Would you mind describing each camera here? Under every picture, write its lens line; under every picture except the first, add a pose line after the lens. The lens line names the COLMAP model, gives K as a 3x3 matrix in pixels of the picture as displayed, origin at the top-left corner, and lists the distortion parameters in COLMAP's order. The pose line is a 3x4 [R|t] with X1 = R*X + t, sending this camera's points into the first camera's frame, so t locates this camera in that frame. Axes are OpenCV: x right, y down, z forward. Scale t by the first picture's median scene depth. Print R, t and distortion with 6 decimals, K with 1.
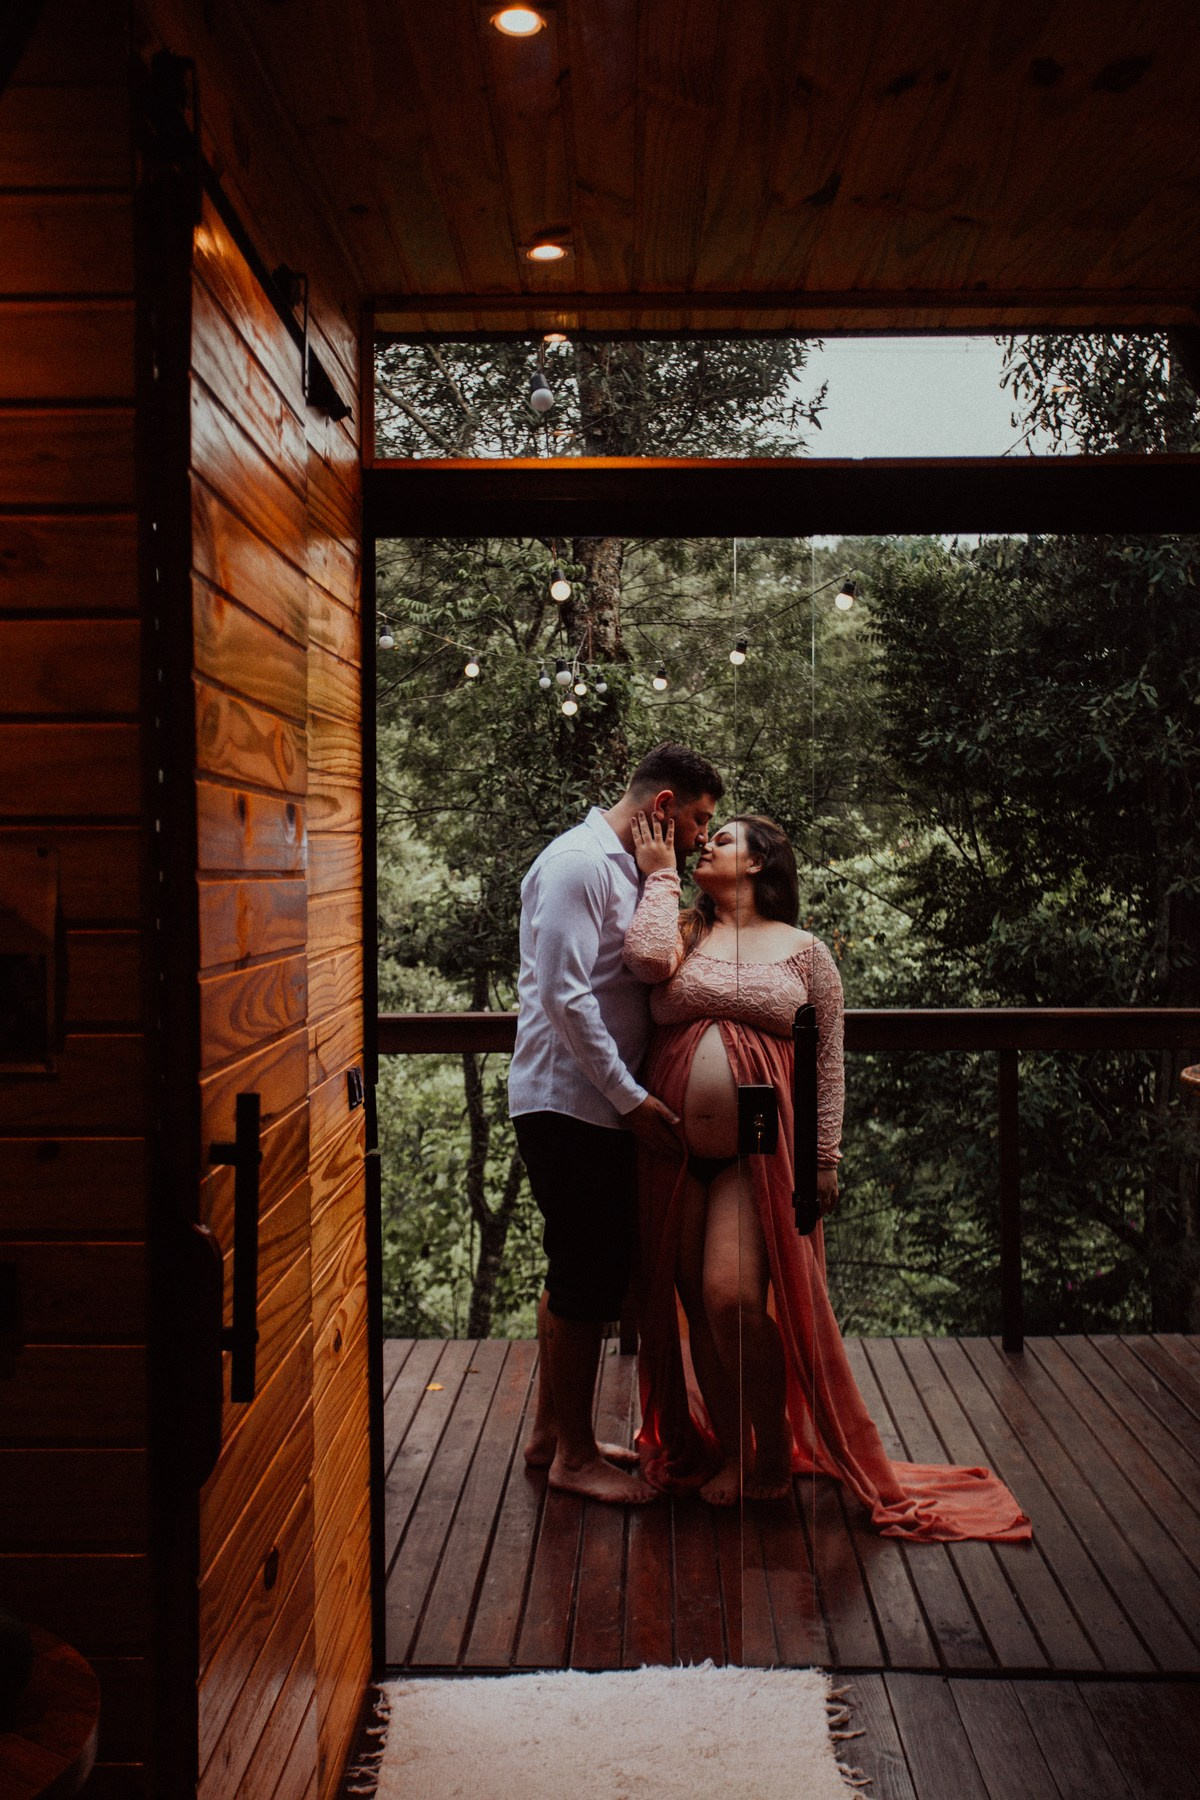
lens RADIAL K [[2432.4, 0, 600.0], [0, 2432.4, 899.1], [0, 0, 1]] dist [0.001810, 0.000870]
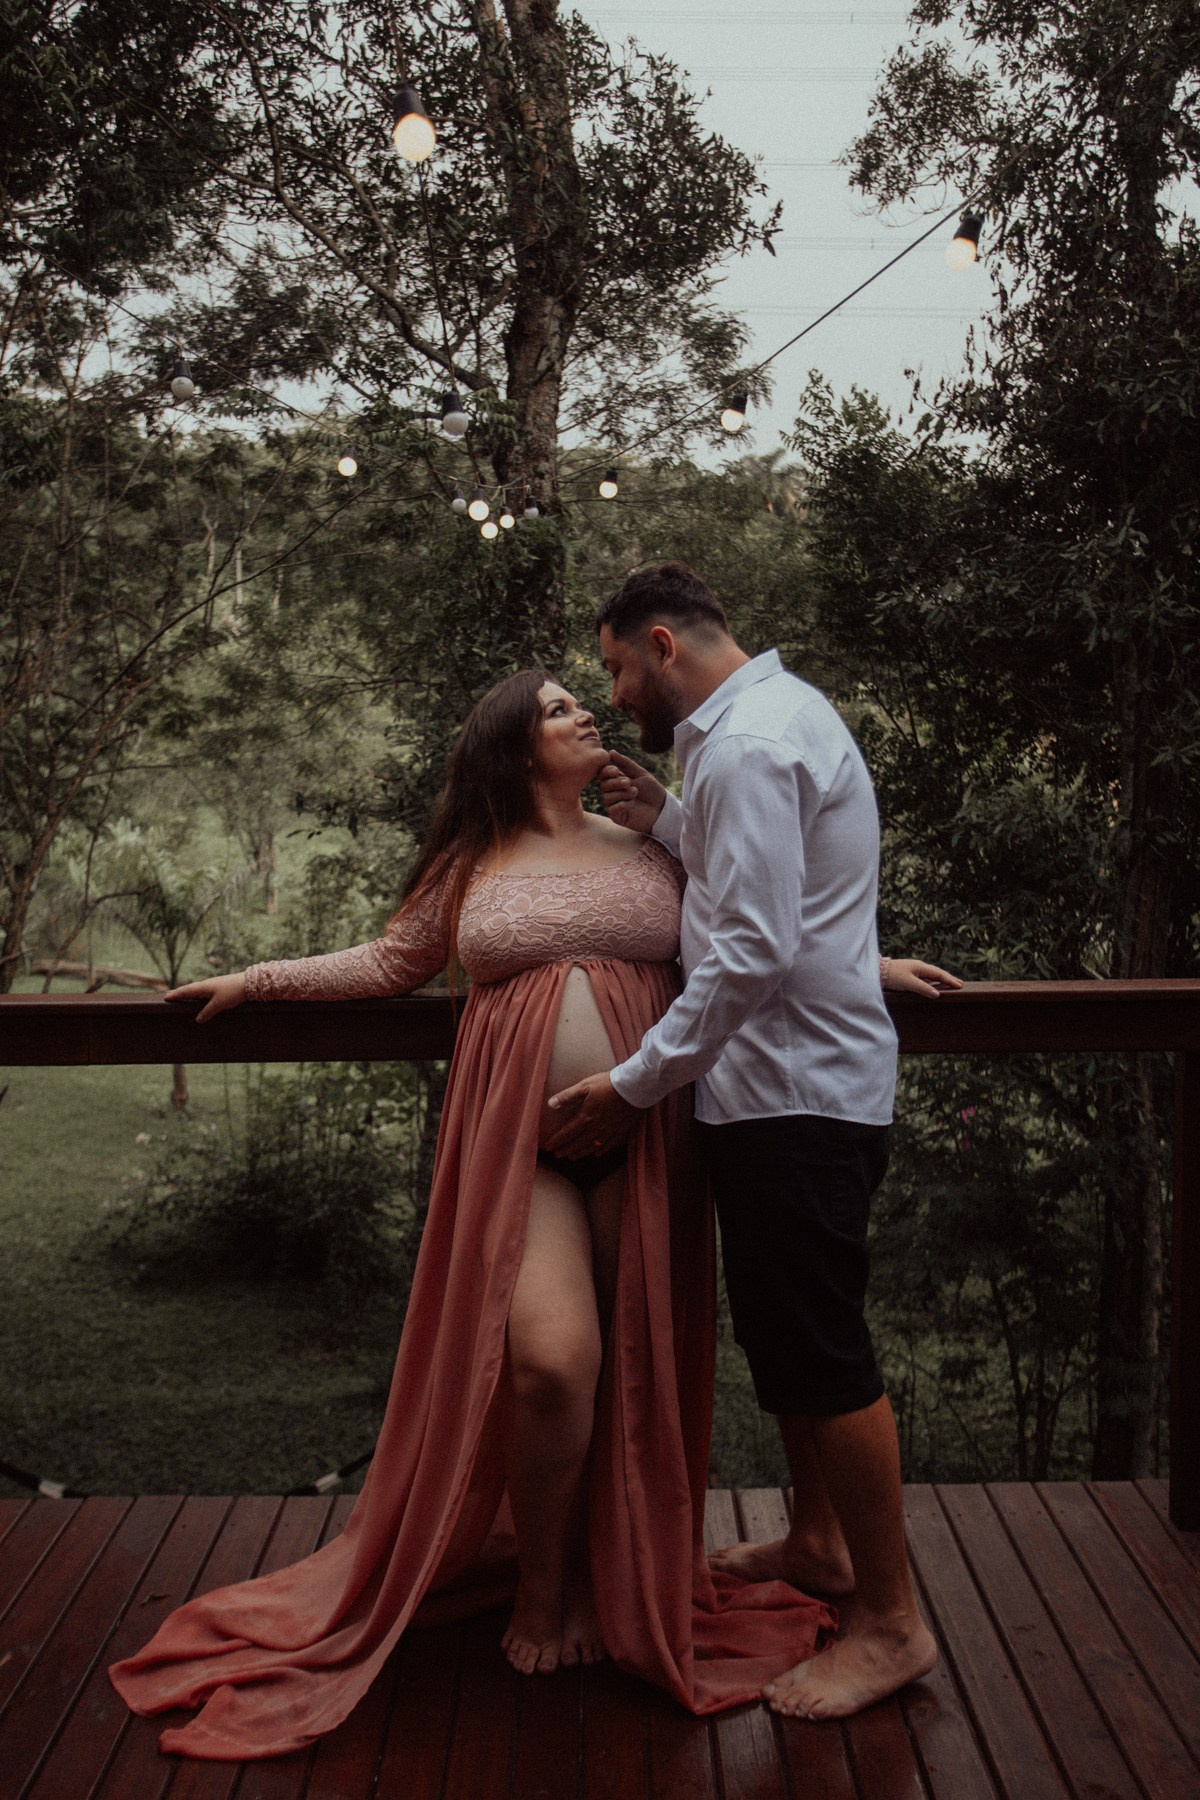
lens RADIAL K [[1624.3, 0, 604.5], [0, 1624.3, 898.2], [0, 0, 1]] dist [-0.008478, 0.169398]
pose [[0.999420, -0.006070, 0.033495, 0.004861], [0.003131, 0.996193, 0.087122, -0.006388], [-0.033896, -0.086966, 0.995634, 0.373136]]
